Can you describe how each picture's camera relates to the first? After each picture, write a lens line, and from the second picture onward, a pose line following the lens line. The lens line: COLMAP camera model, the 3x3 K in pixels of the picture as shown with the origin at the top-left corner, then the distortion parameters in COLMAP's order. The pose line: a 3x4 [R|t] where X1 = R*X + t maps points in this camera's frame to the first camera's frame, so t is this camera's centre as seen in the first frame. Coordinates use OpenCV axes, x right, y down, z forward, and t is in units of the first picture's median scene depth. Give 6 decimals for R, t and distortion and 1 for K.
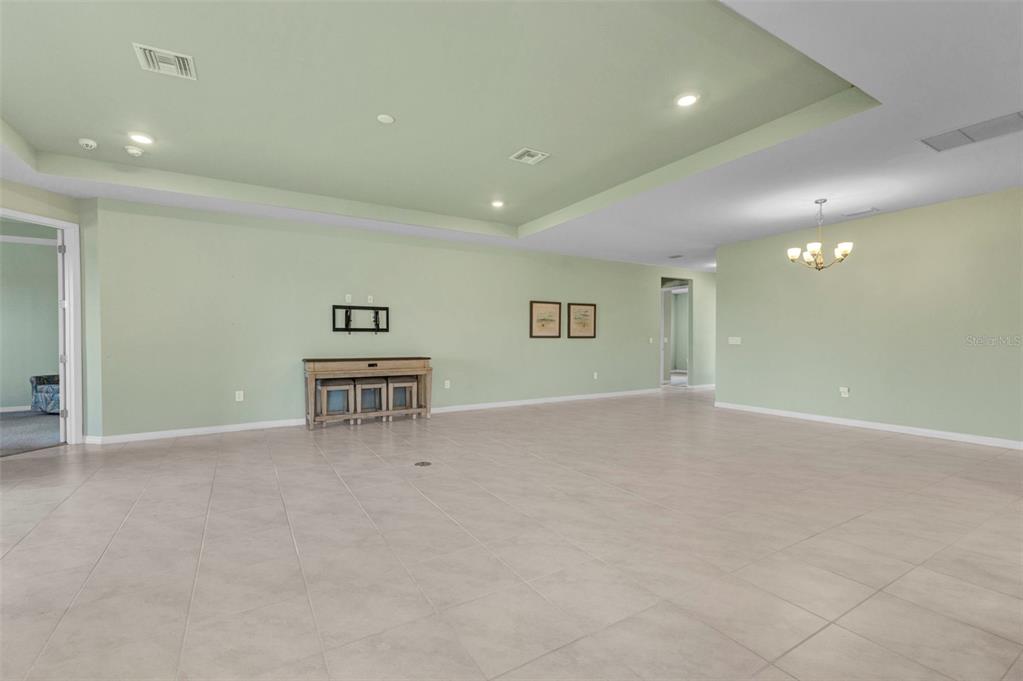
lens RADIAL K [[448.9, 0, 506.3], [0, 448.9, 344.3], [0, 0, 1]] dist [0.010428, -0.001315]
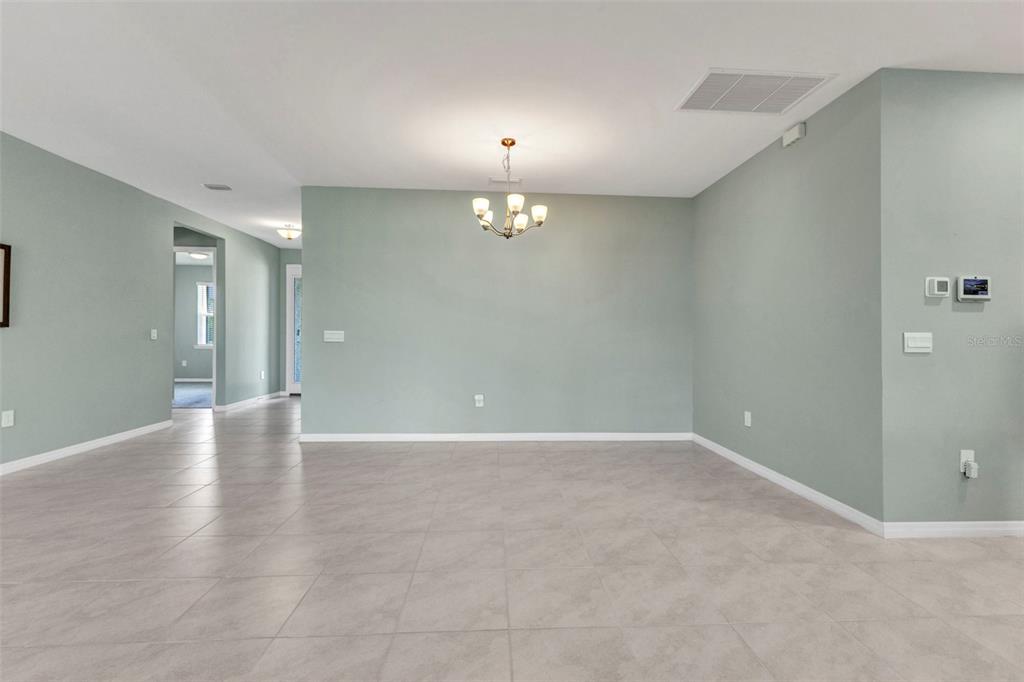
lens RADIAL K [[449.3, 0, 516.5], [0, 449.3, 343.9], [0, 0, 1]] dist [0.010428, -0.001315]
pose [[0.458417, -0.007849, 0.888702, 0.057906], [-0.002362, 0.999947, 0.010050, -0.004964], [-0.888734, -0.006707, 0.458374, 0.552731]]
